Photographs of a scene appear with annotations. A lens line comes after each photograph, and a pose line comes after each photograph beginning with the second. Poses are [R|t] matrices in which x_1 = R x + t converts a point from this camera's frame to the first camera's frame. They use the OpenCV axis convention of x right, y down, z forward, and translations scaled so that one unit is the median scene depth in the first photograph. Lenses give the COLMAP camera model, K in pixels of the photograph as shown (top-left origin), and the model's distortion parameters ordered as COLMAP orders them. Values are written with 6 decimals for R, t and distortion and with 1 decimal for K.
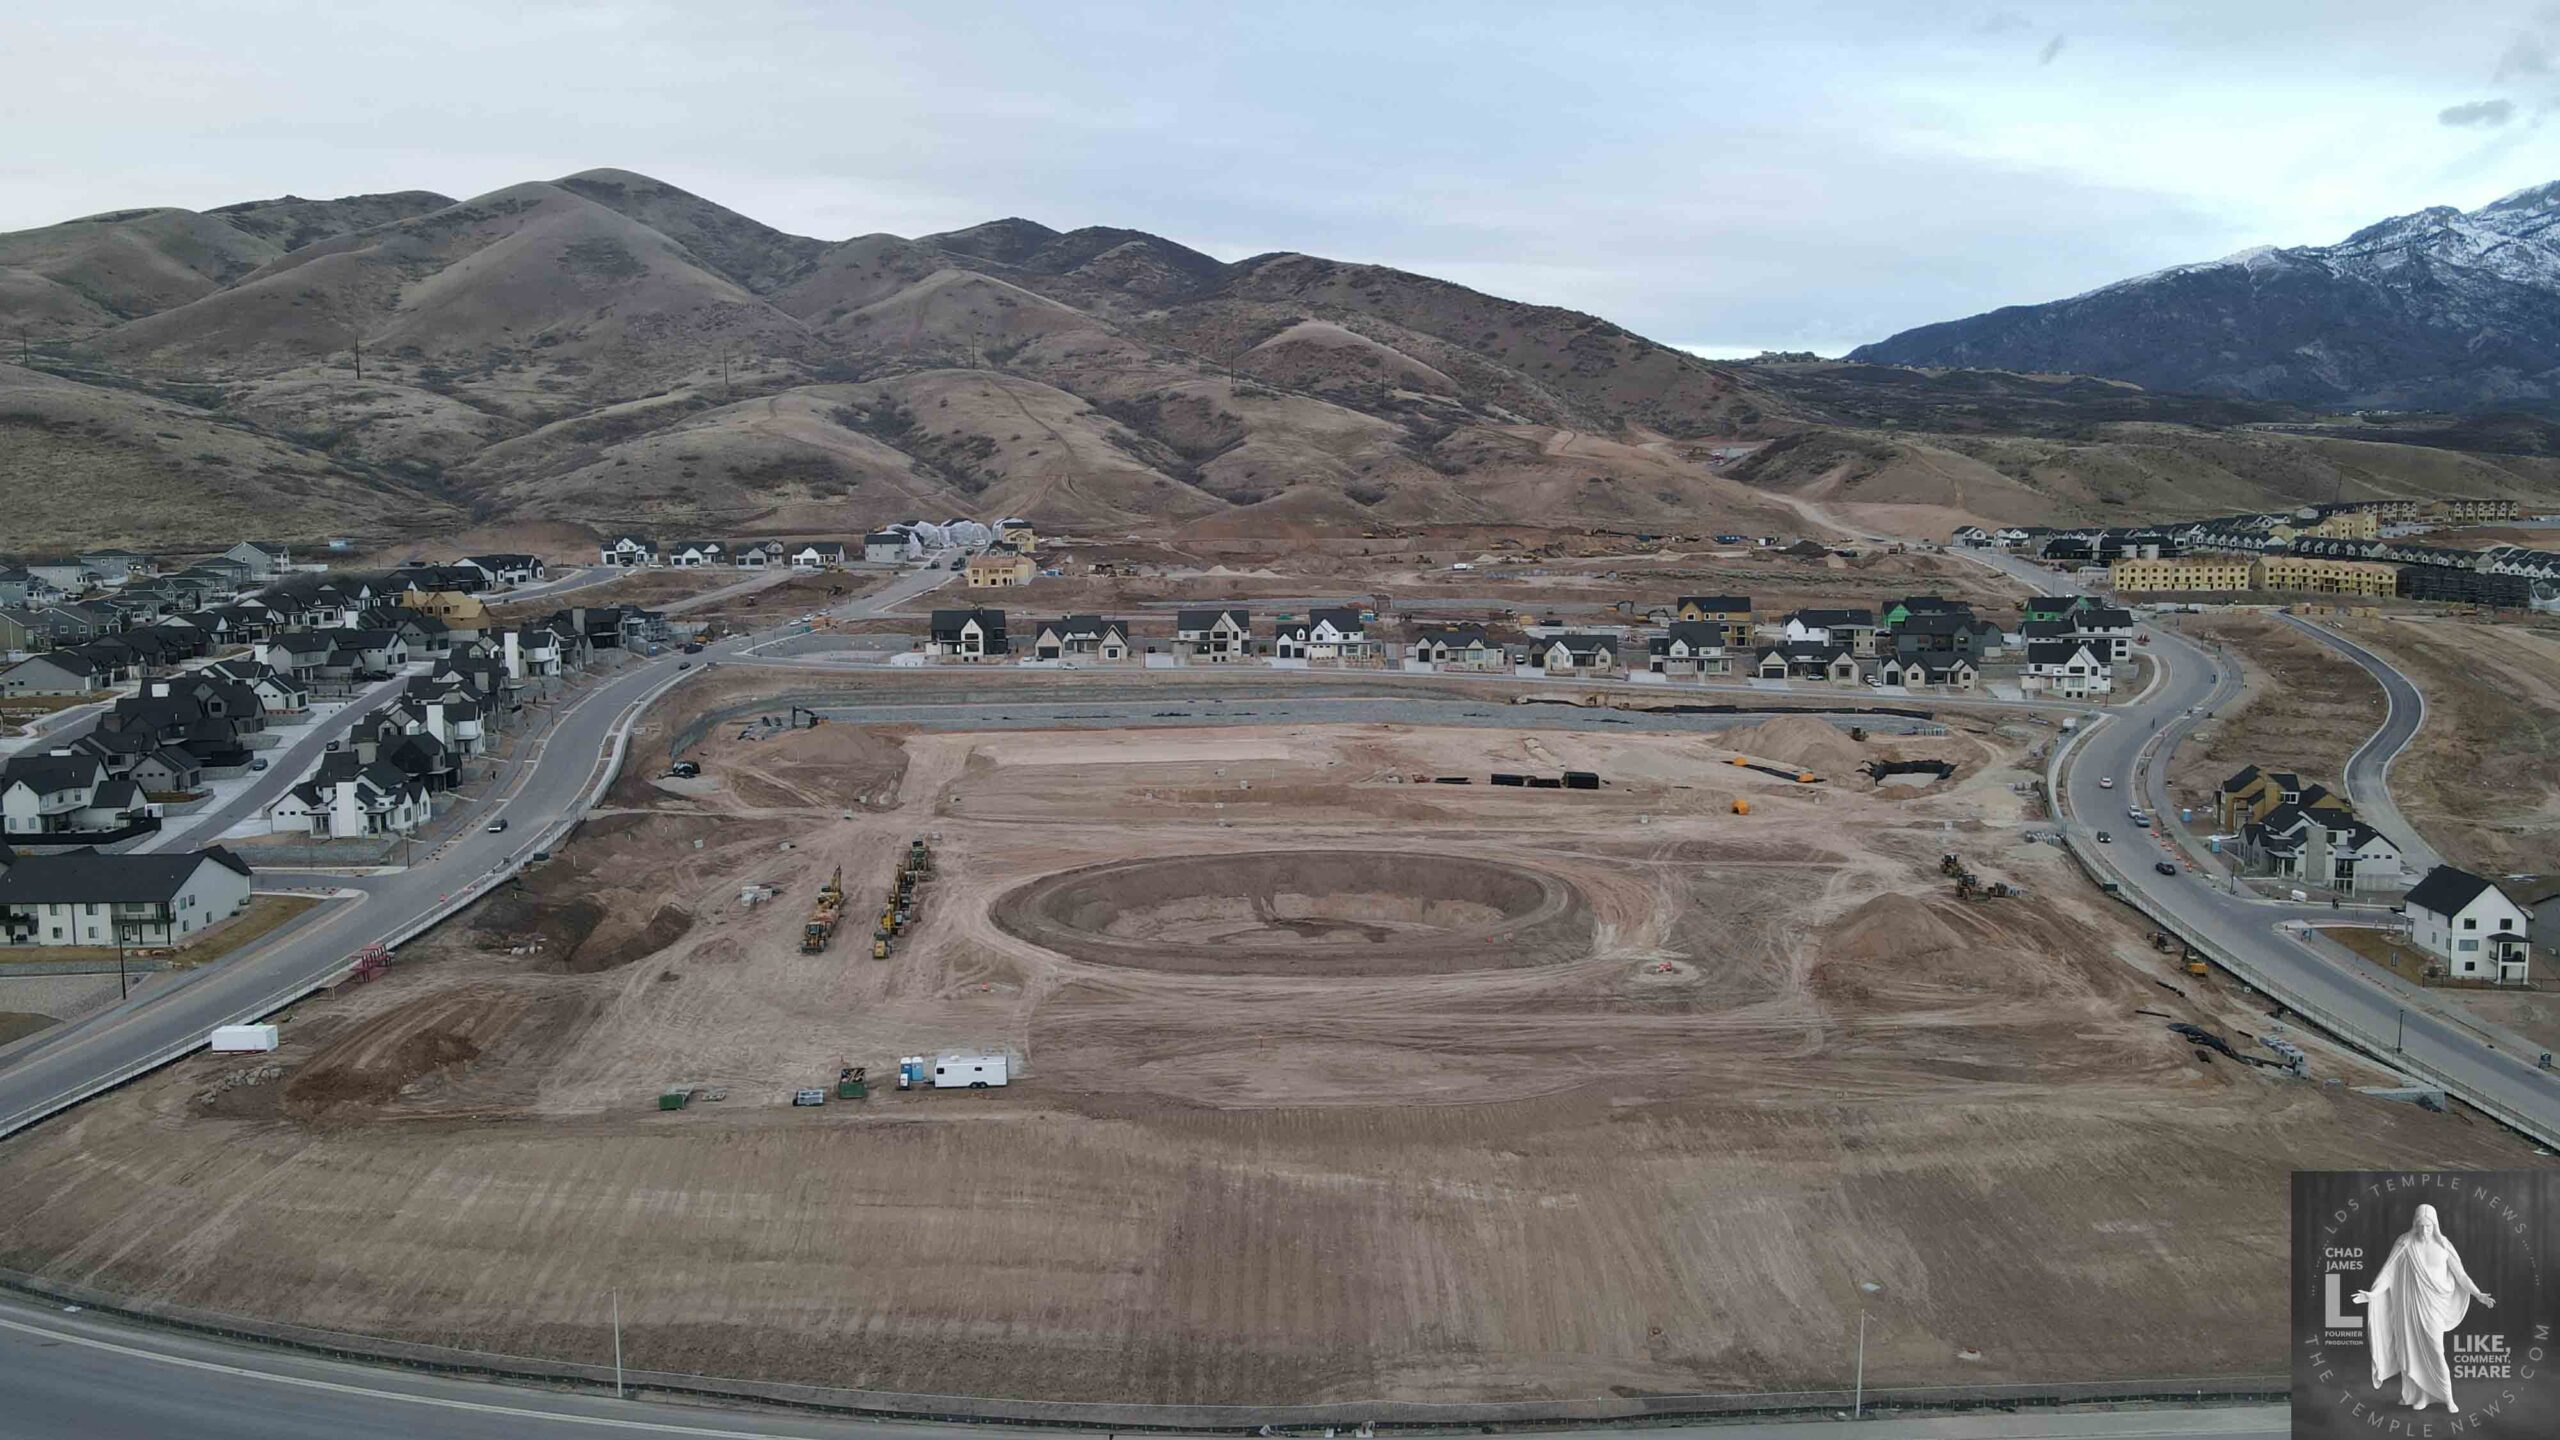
lens RADIAL K [[1897.7, 0, 1276.1], [0, 1897.7, 710.3], [0, 0, 1]] dist [0.000587, 0.026362]
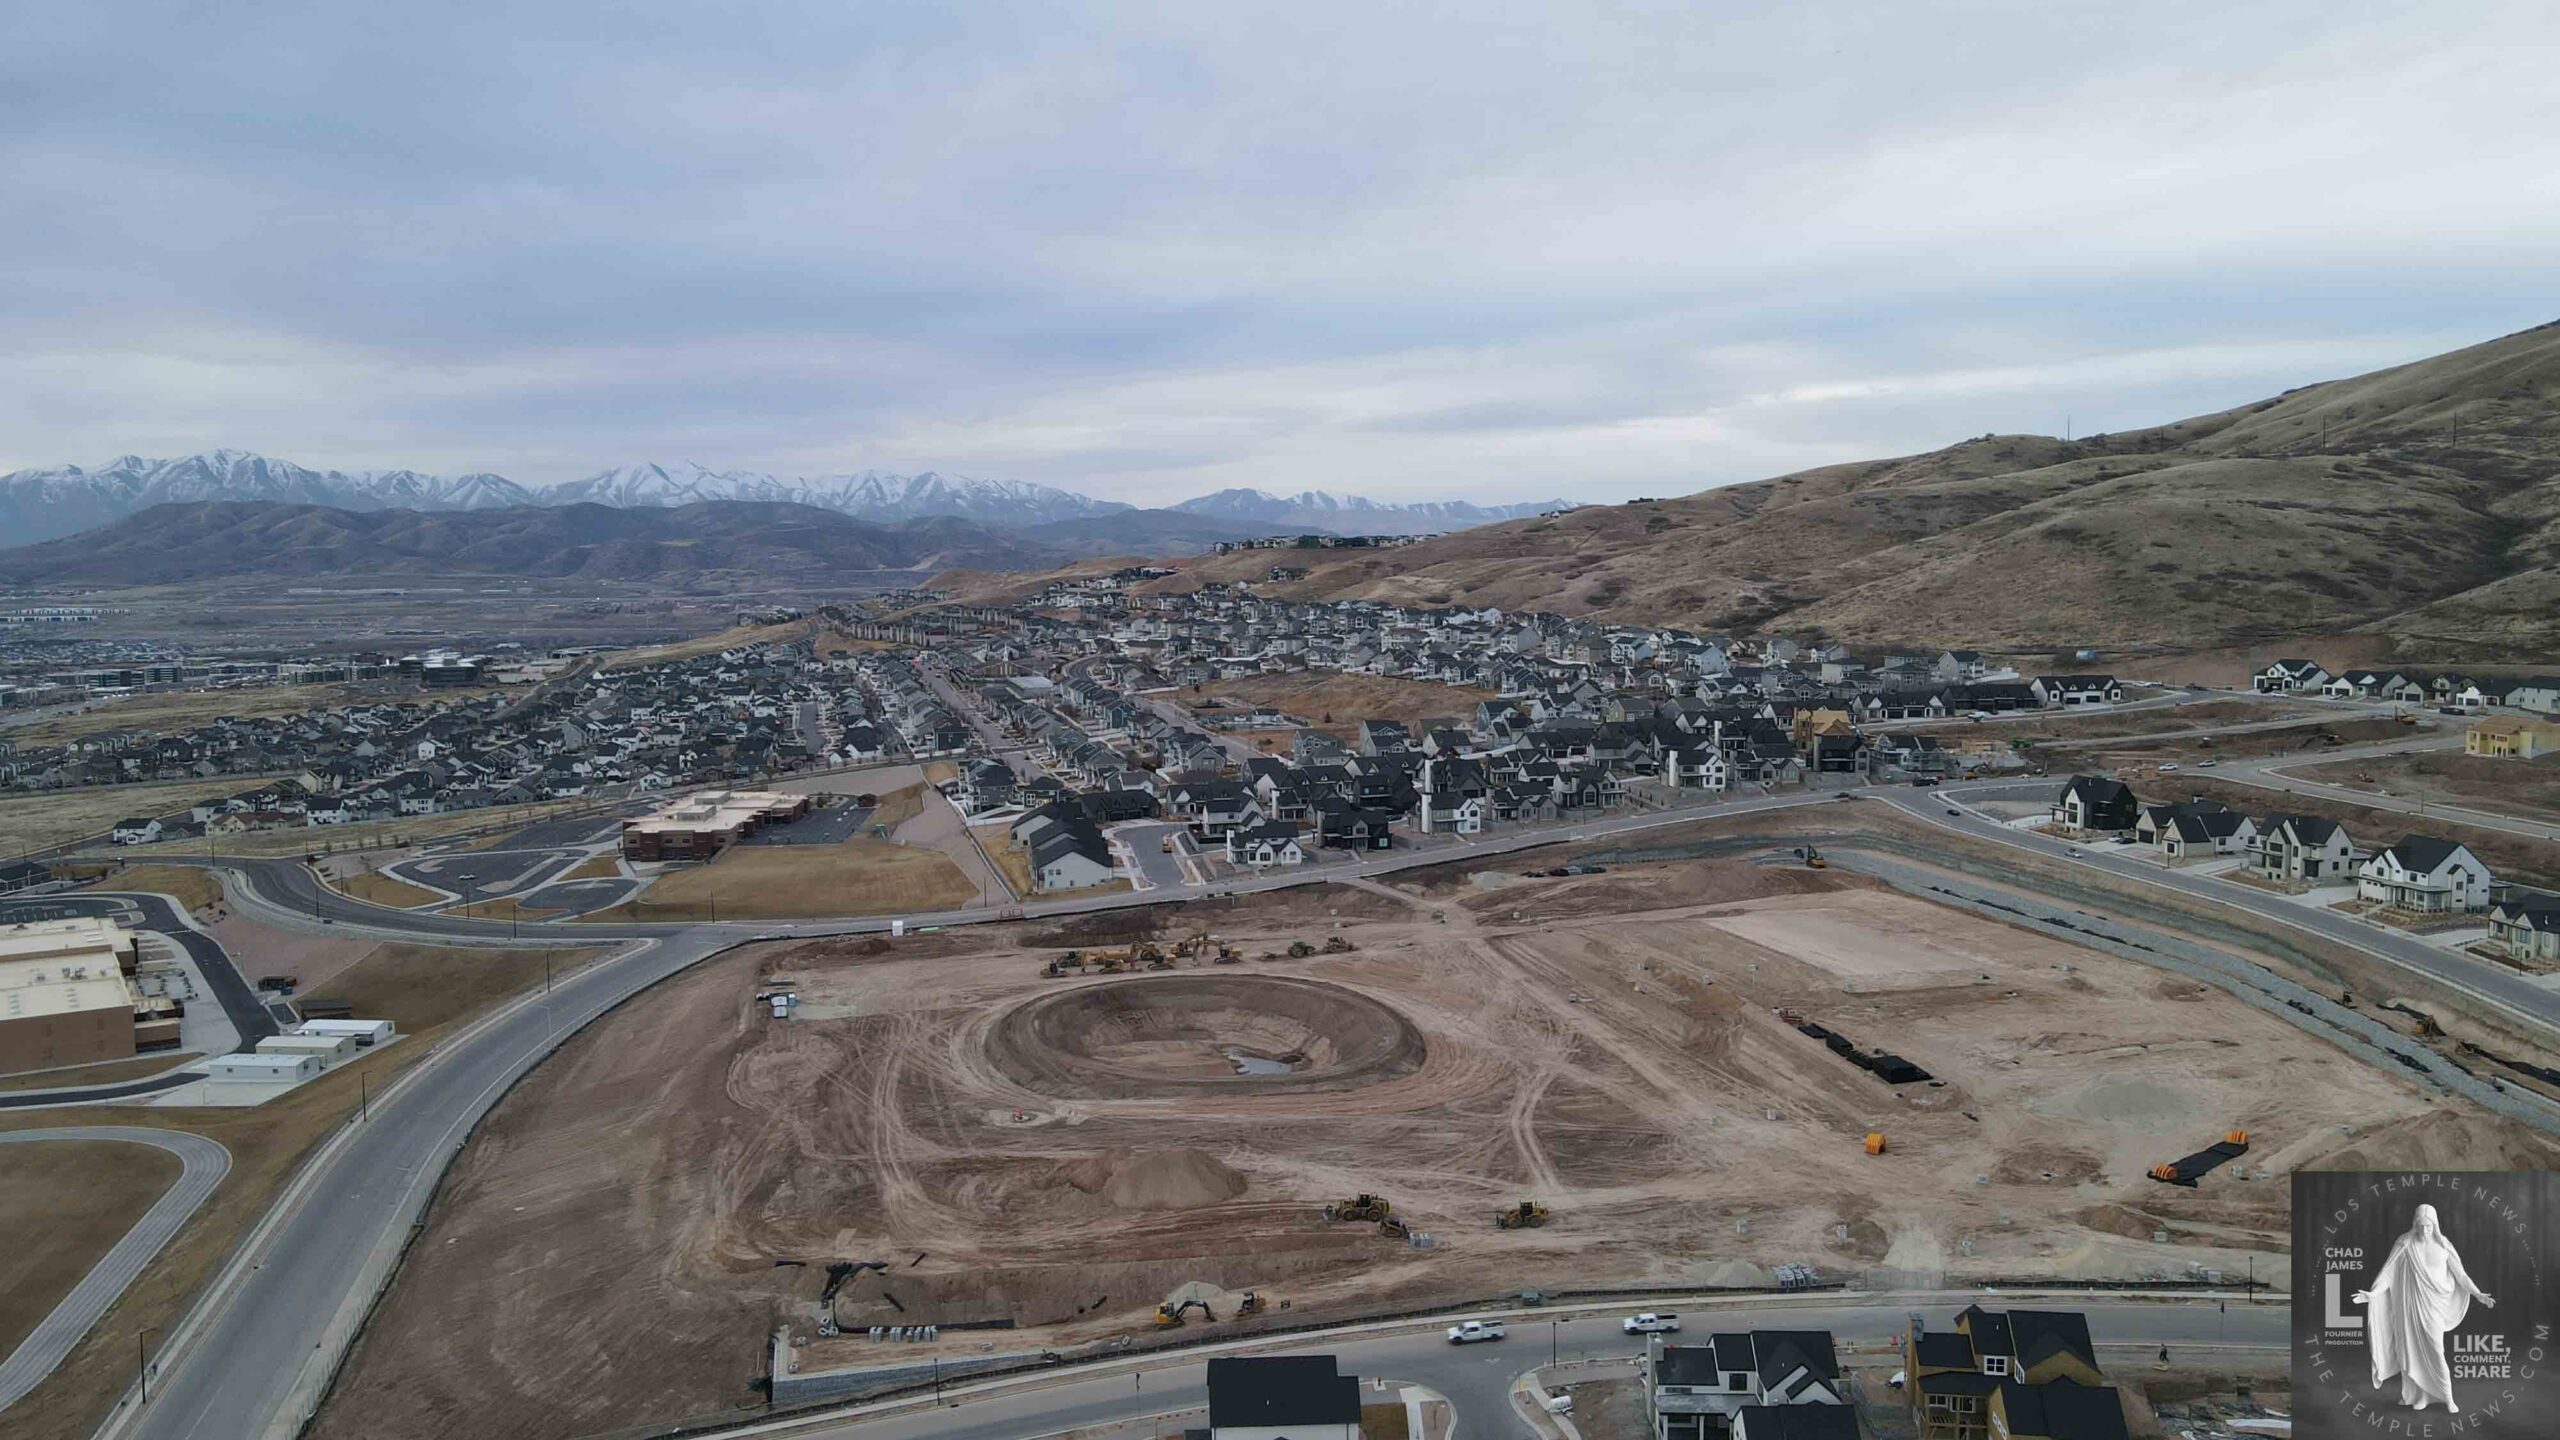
lens RADIAL K [[1898.8, 0, 1275.0], [0, 1898.8, 714.5], [0, 0, 1]] dist [-0.008922, 0.046504]
pose [[0.162247, 0.089557, -0.982678, 0.686131], [-0.097129, 0.992486, 0.074414, -0.113814], [0.981958, 0.083373, 0.169727, 0.438469]]
